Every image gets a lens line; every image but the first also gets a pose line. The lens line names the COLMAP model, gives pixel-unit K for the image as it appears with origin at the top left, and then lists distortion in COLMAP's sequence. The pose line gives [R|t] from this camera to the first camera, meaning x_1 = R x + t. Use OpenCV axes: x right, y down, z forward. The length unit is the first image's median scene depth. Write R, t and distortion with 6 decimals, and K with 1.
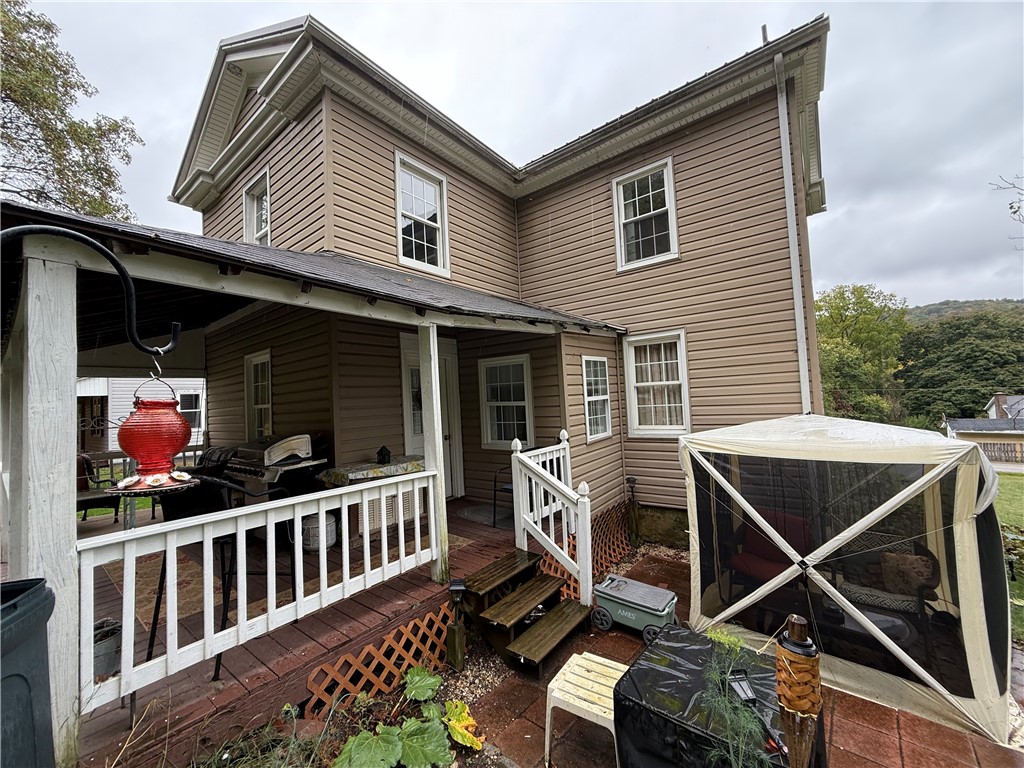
lens RADIAL K [[406.6, 0, 511.2], [0, 406.6, 381.8], [0, 0, 1]] dist [0.000092, -0.000101]
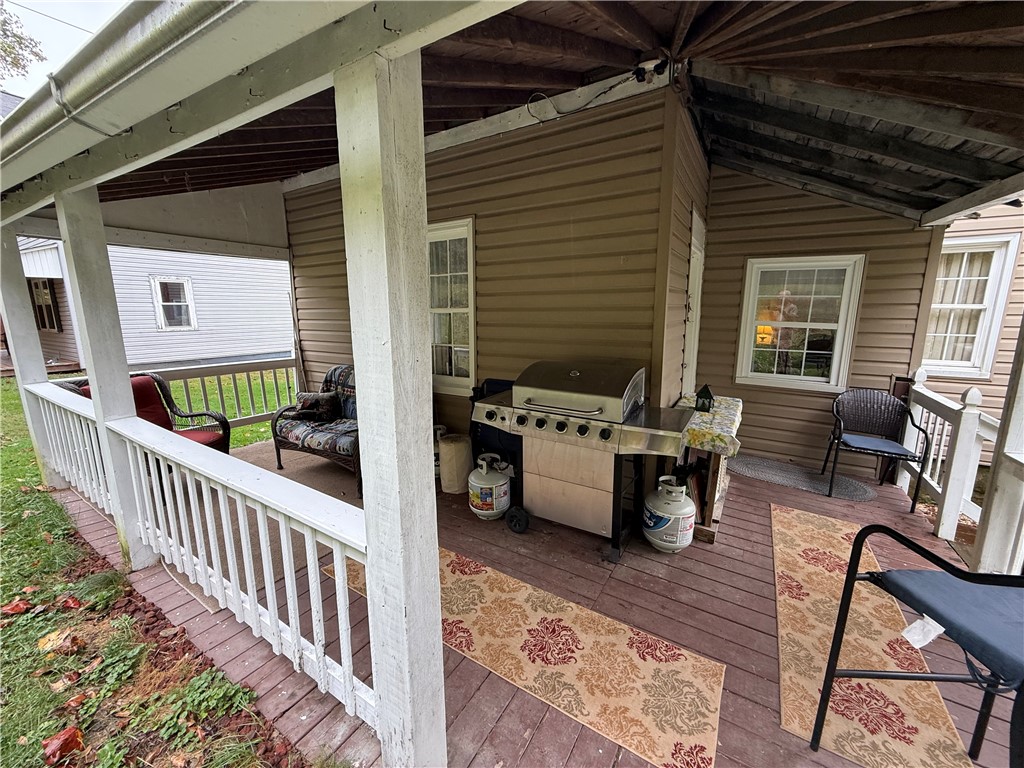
lens RADIAL K [[406.6, 0, 511.2], [0, 406.6, 381.8], [0, 0, 1]] dist [0.000092, -0.000101]
pose [[0.992987, 0.030872, 0.114122, -0.569831], [-0.055555, 0.973934, 0.219922, 0.020705], [-0.104358, -0.224719, 0.968819, 0.318072]]
